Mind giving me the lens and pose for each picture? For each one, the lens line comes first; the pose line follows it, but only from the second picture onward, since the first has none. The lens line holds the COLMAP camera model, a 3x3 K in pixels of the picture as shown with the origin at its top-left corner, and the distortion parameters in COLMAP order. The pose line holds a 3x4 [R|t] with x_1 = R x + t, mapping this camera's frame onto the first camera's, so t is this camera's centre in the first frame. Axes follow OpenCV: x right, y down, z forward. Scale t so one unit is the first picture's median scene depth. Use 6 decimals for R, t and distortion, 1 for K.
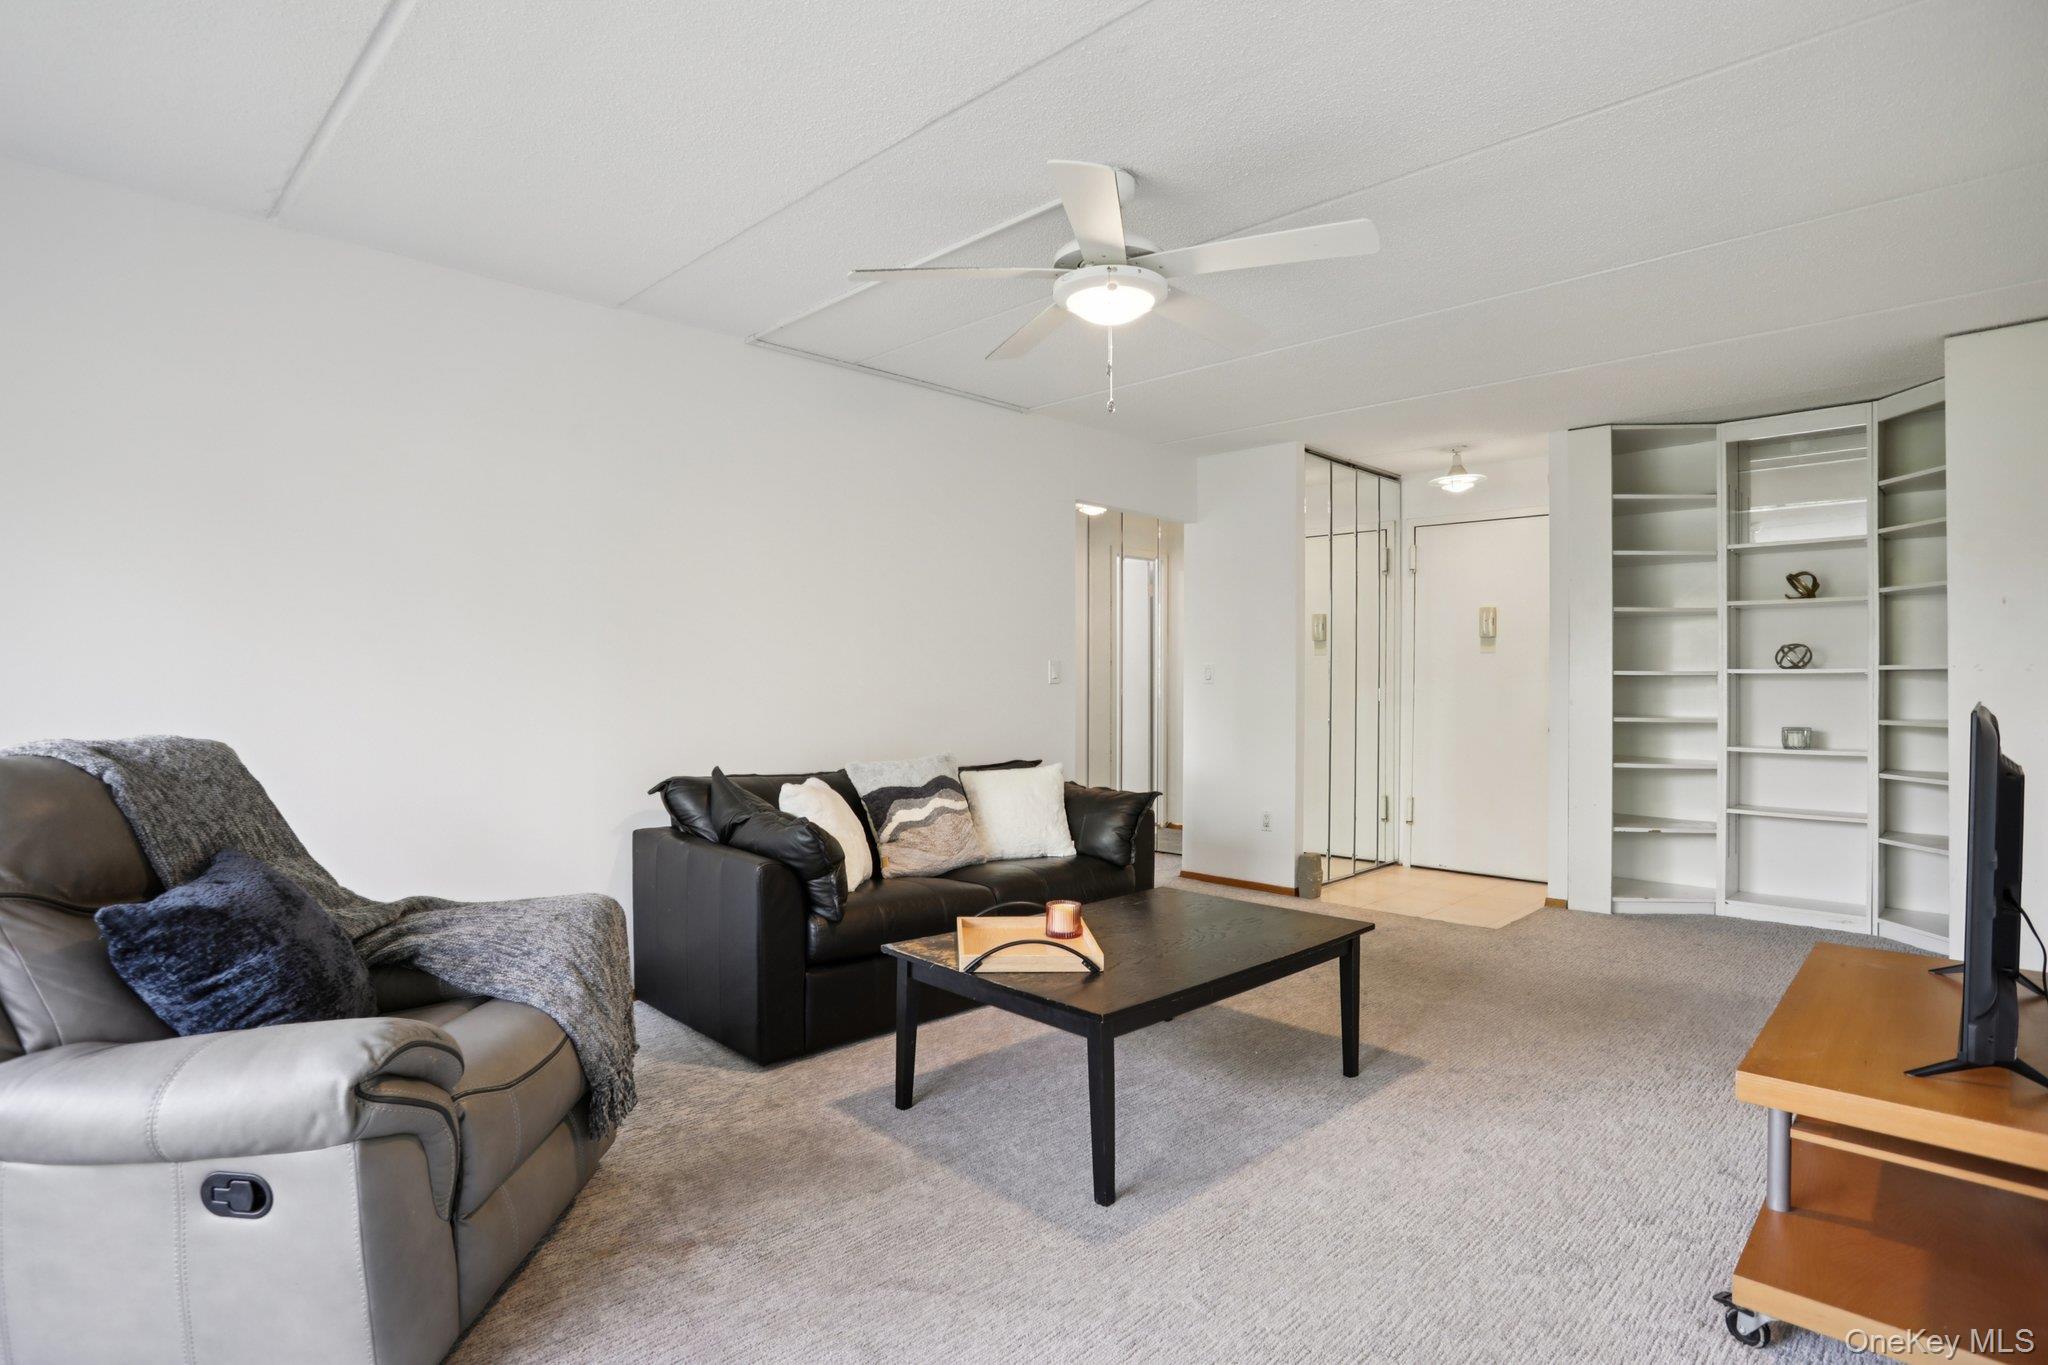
lens RADIAL K [[1051.3, 0, 1006.7], [0, 1051.3, 679.4], [0, 0, 1]] dist [-0.076688, 0.034987]
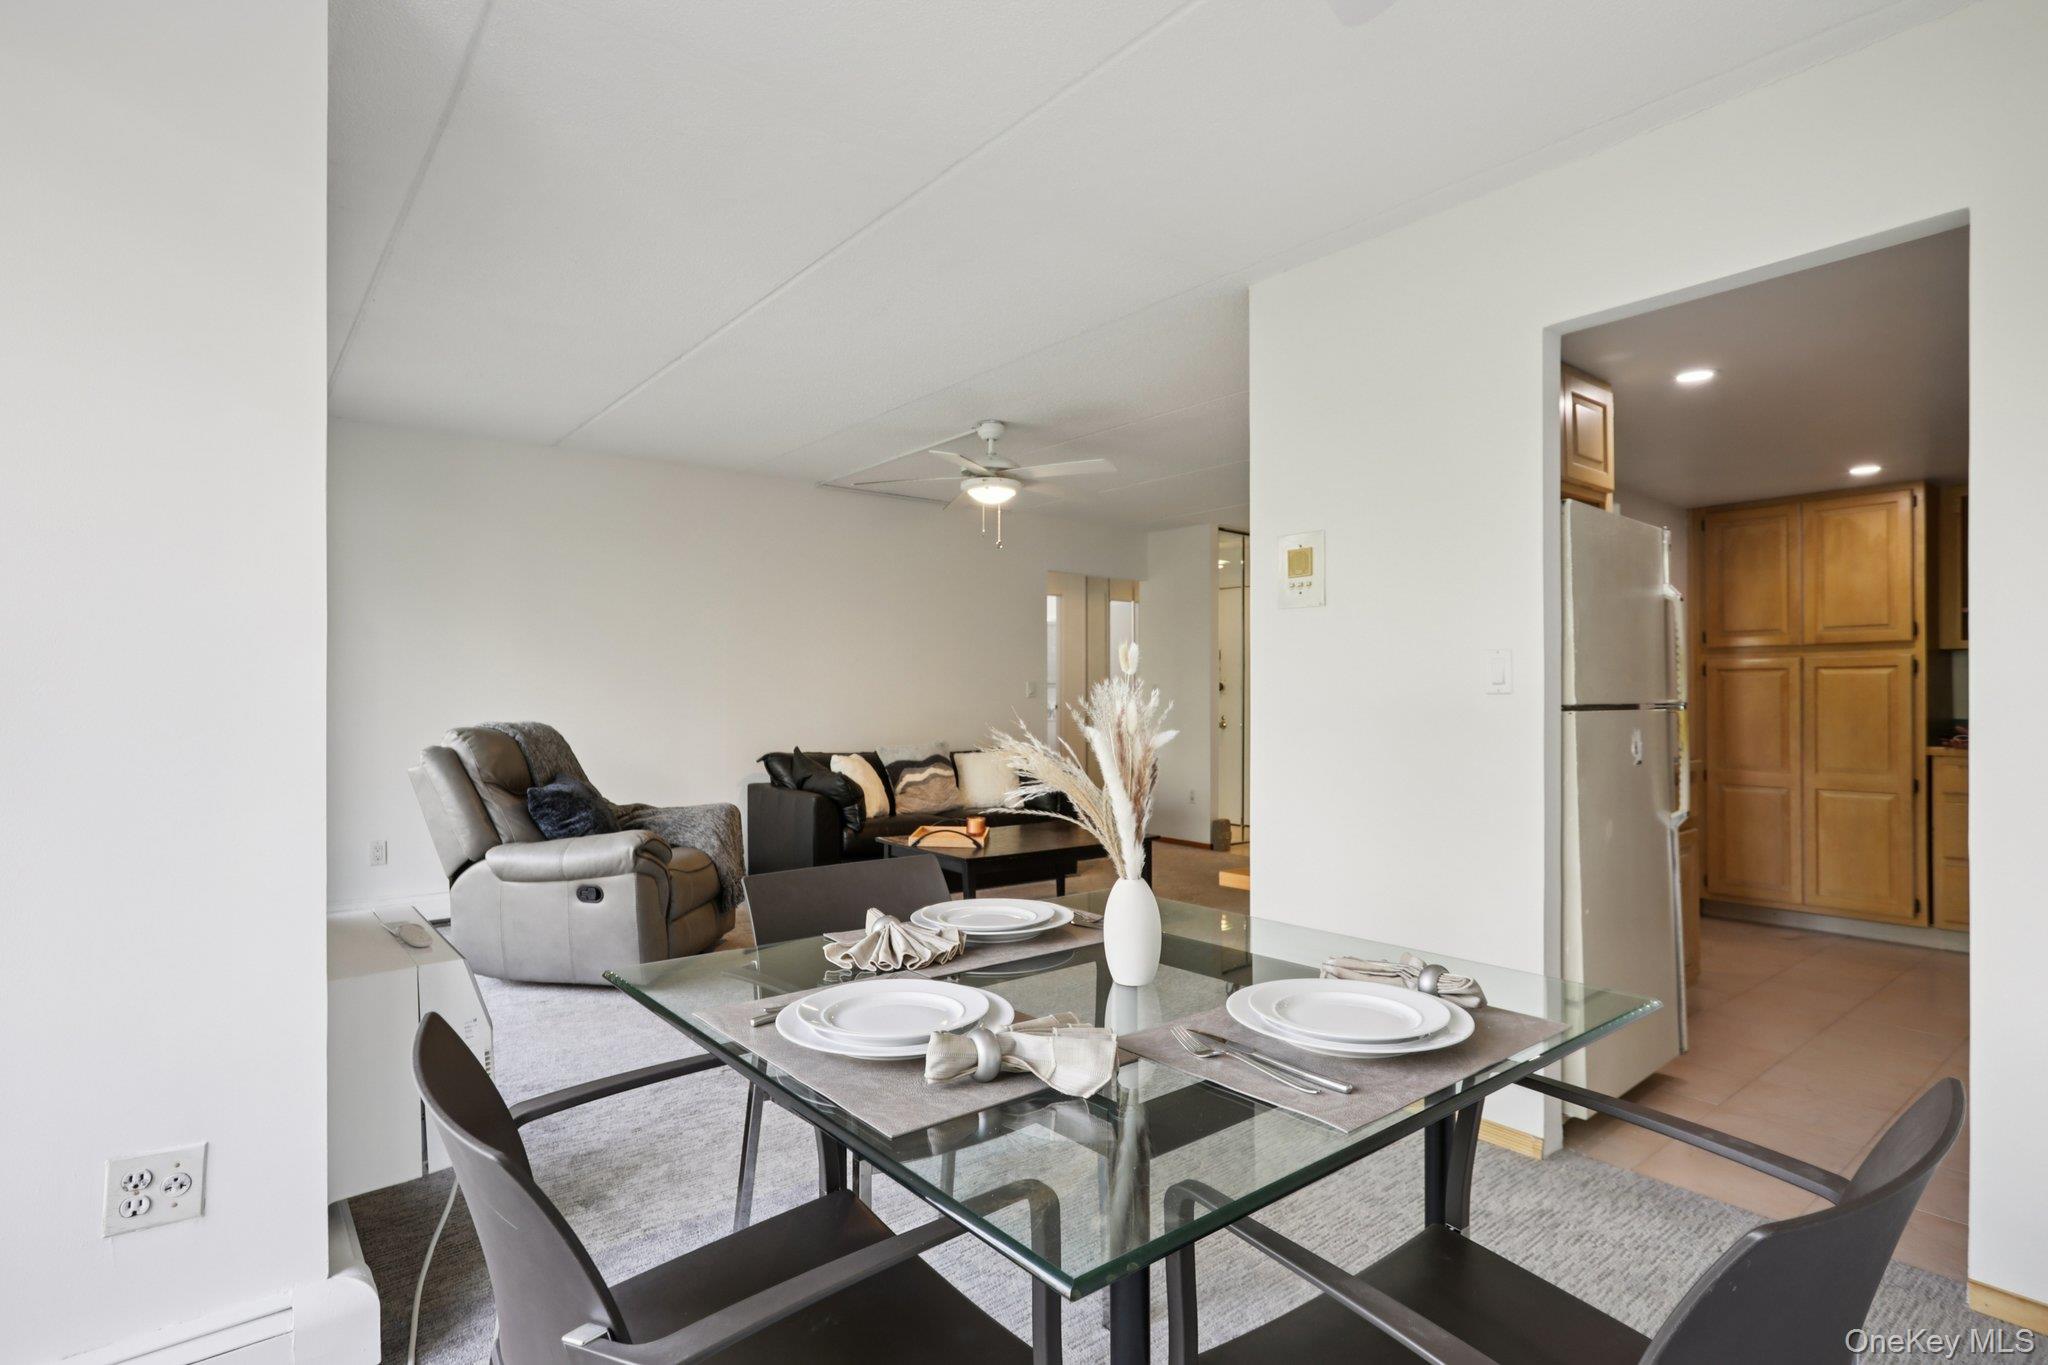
lens RADIAL K [[1024.5, 0, 996.3], [0, 1024.5, 692.4], [0, 0, 1]] dist [-0.019842, 0.015633]
pose [[0.992966, -0.000950, -0.118399, 0.226541], [0.000804, 0.999999, -0.001281, -0.001117], [0.118400, 0.001176, 0.992965, -0.573546]]
